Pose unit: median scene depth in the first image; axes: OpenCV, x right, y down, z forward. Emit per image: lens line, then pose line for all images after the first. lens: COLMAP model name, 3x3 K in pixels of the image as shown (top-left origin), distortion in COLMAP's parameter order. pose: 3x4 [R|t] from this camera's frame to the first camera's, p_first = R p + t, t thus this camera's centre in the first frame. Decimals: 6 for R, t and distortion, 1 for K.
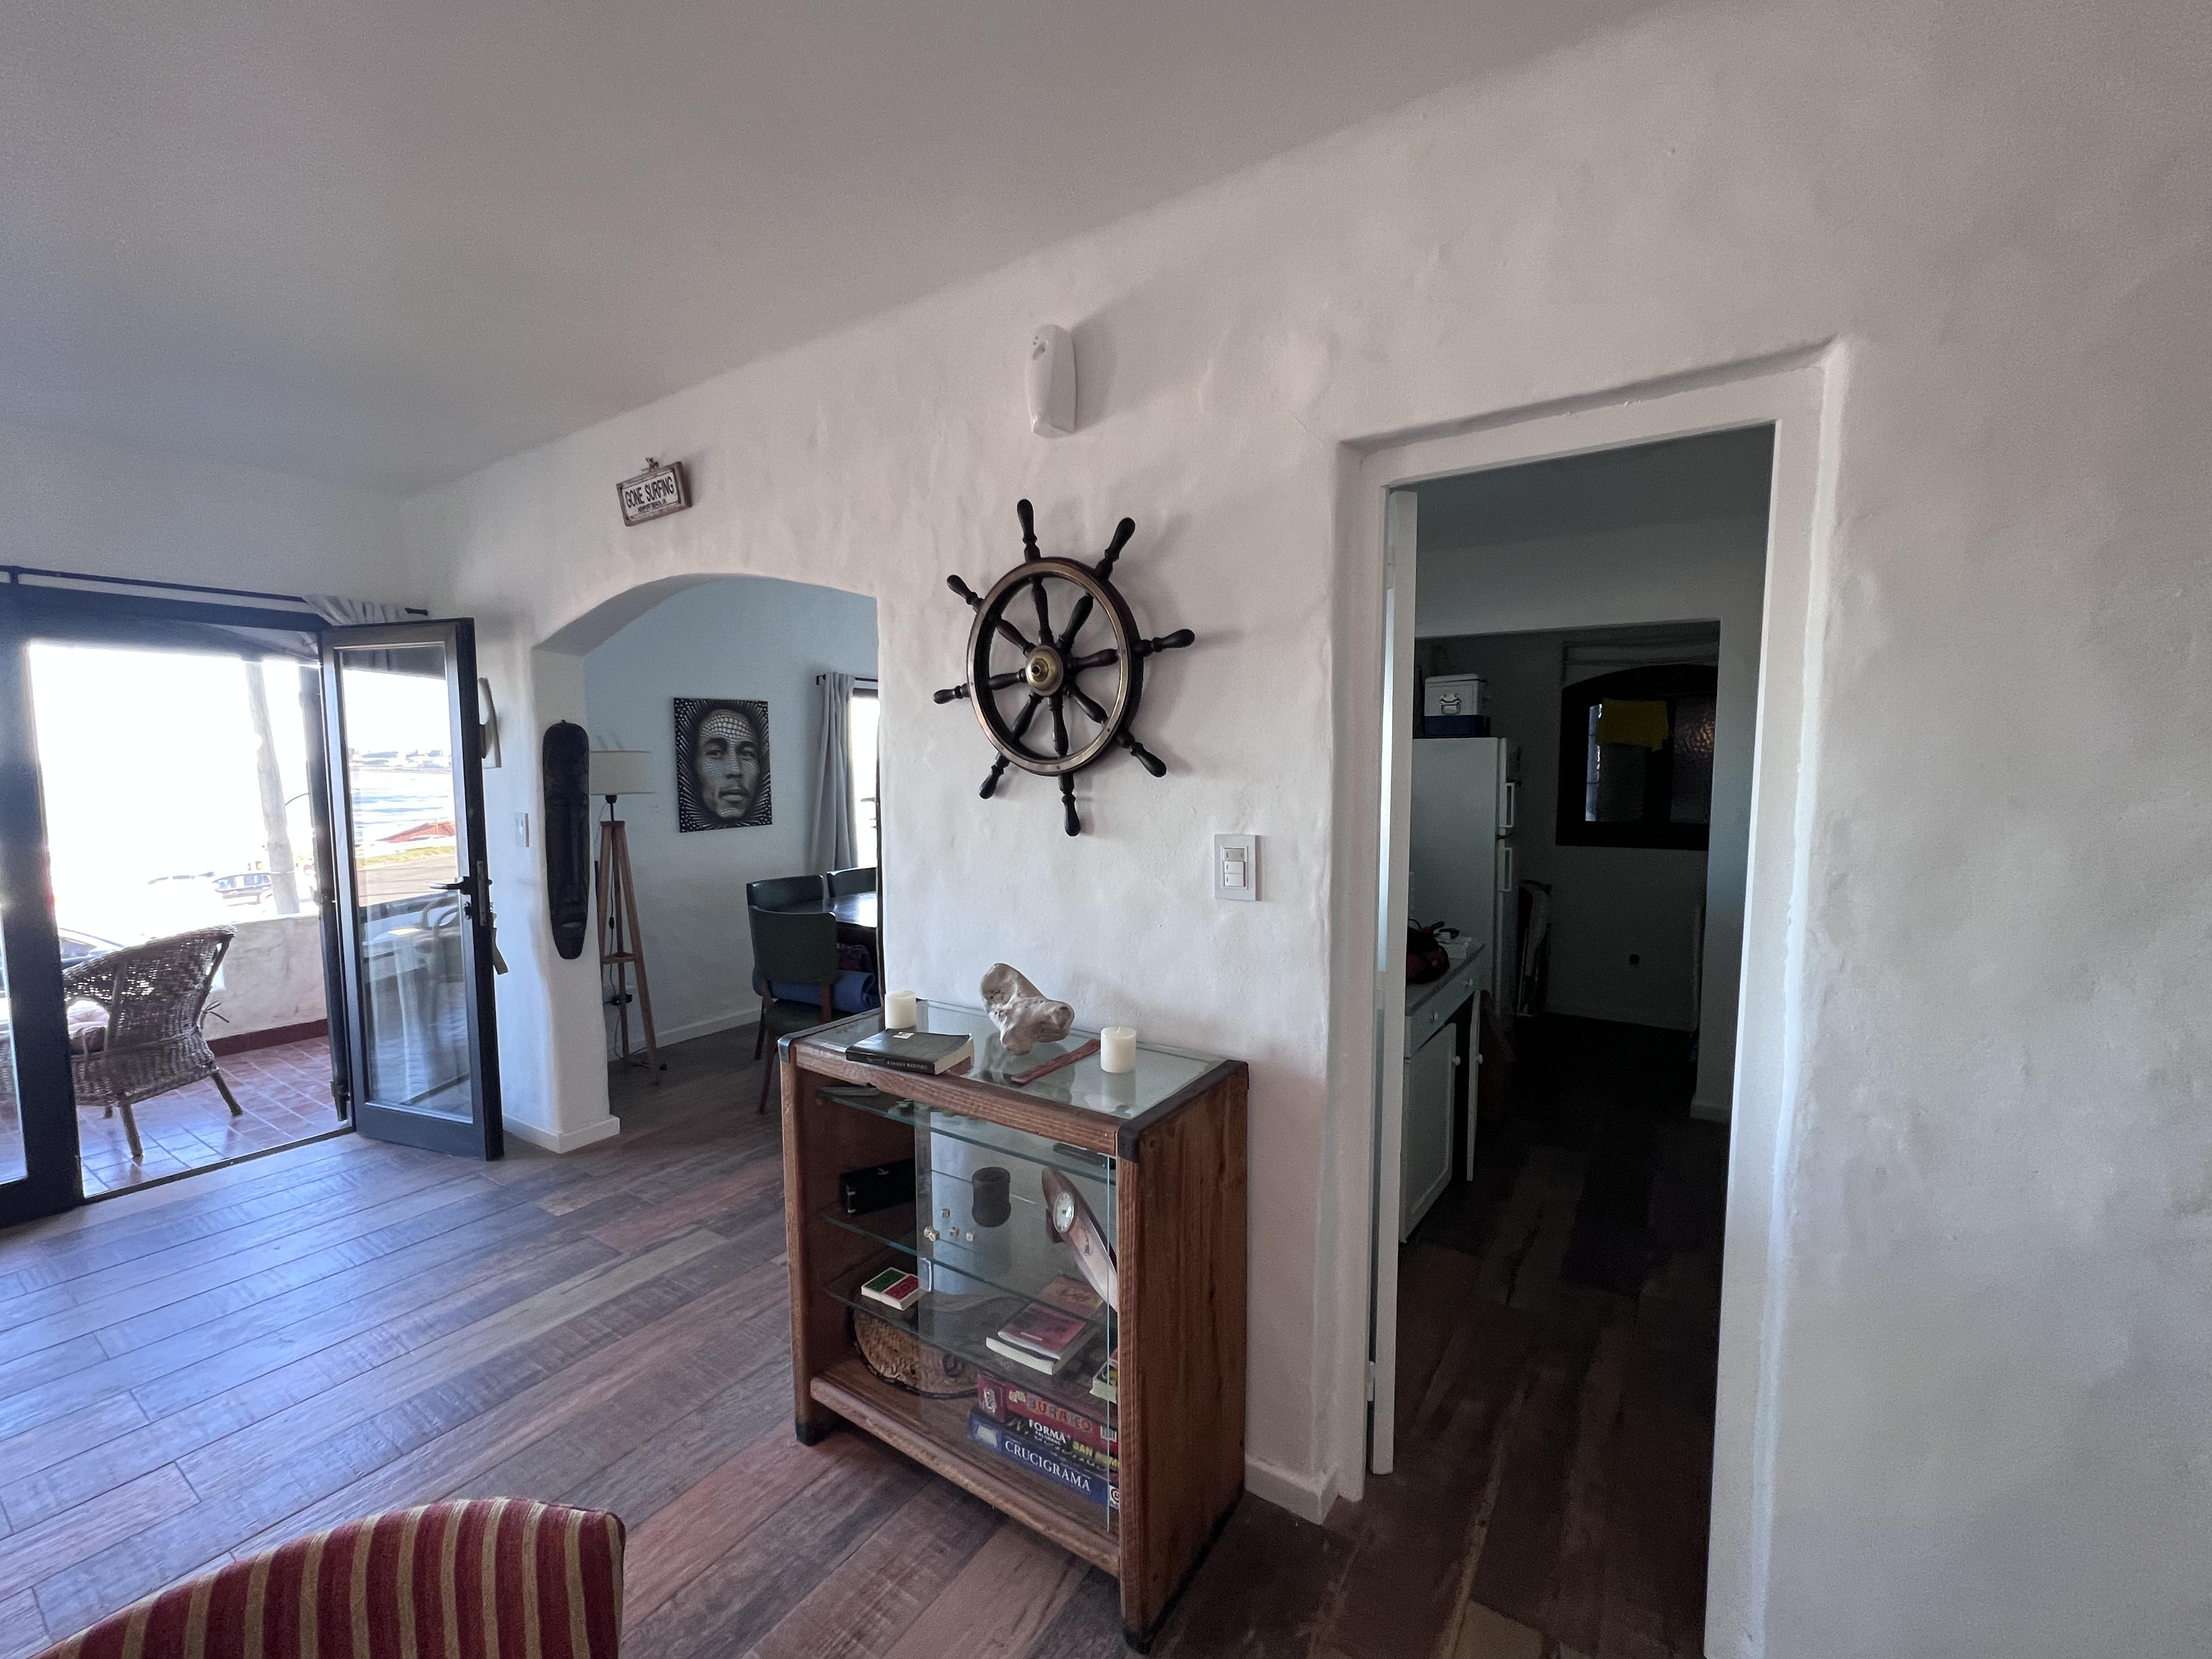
lens RADIAL K [[903.3, 0, 1107.6], [0, 903.3, 834.1], [0, 0, 1]] dist [-0.002251, -0.000146]
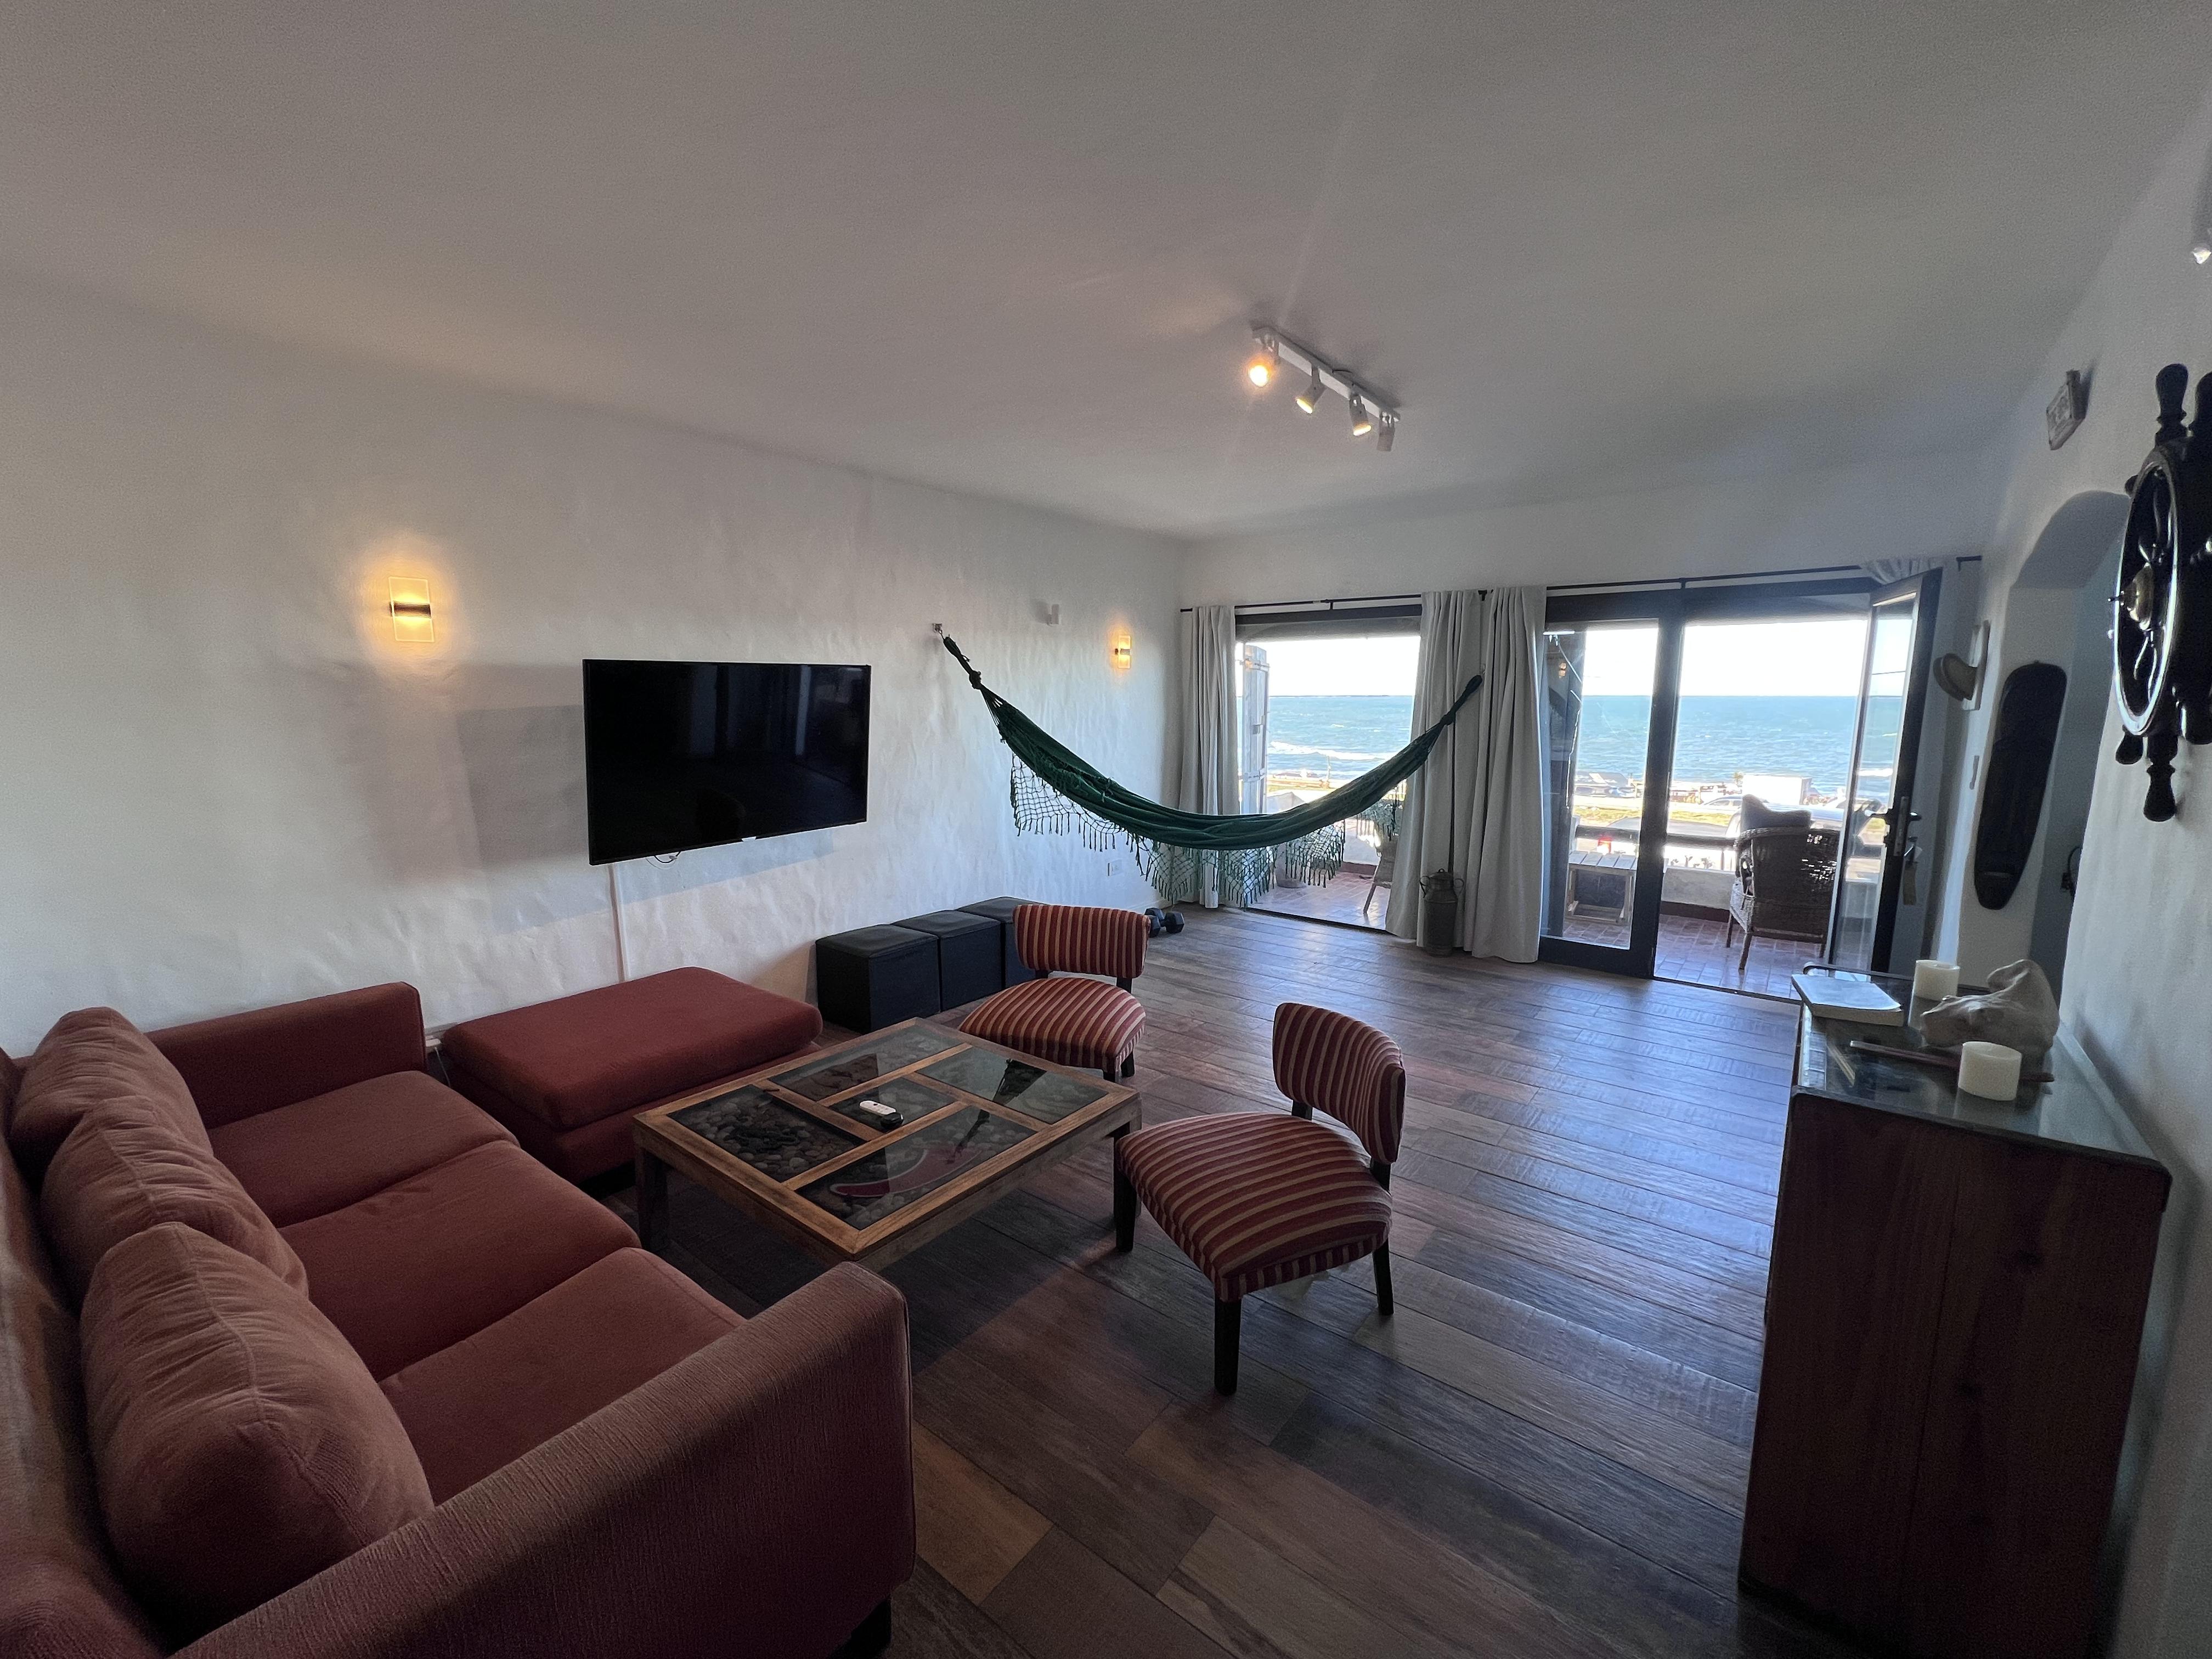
lens RADIAL K [[903.3, 0, 1110.8], [0, 903.3, 827.8], [0, 0, 1]] dist [-0.002251, -0.000146]
pose [[-0.090615, 0.148624, -0.984733, 0.484129], [-0.082945, 0.984239, 0.156182, -0.023250], [0.992426, 0.095831, -0.076859, 0.139860]]
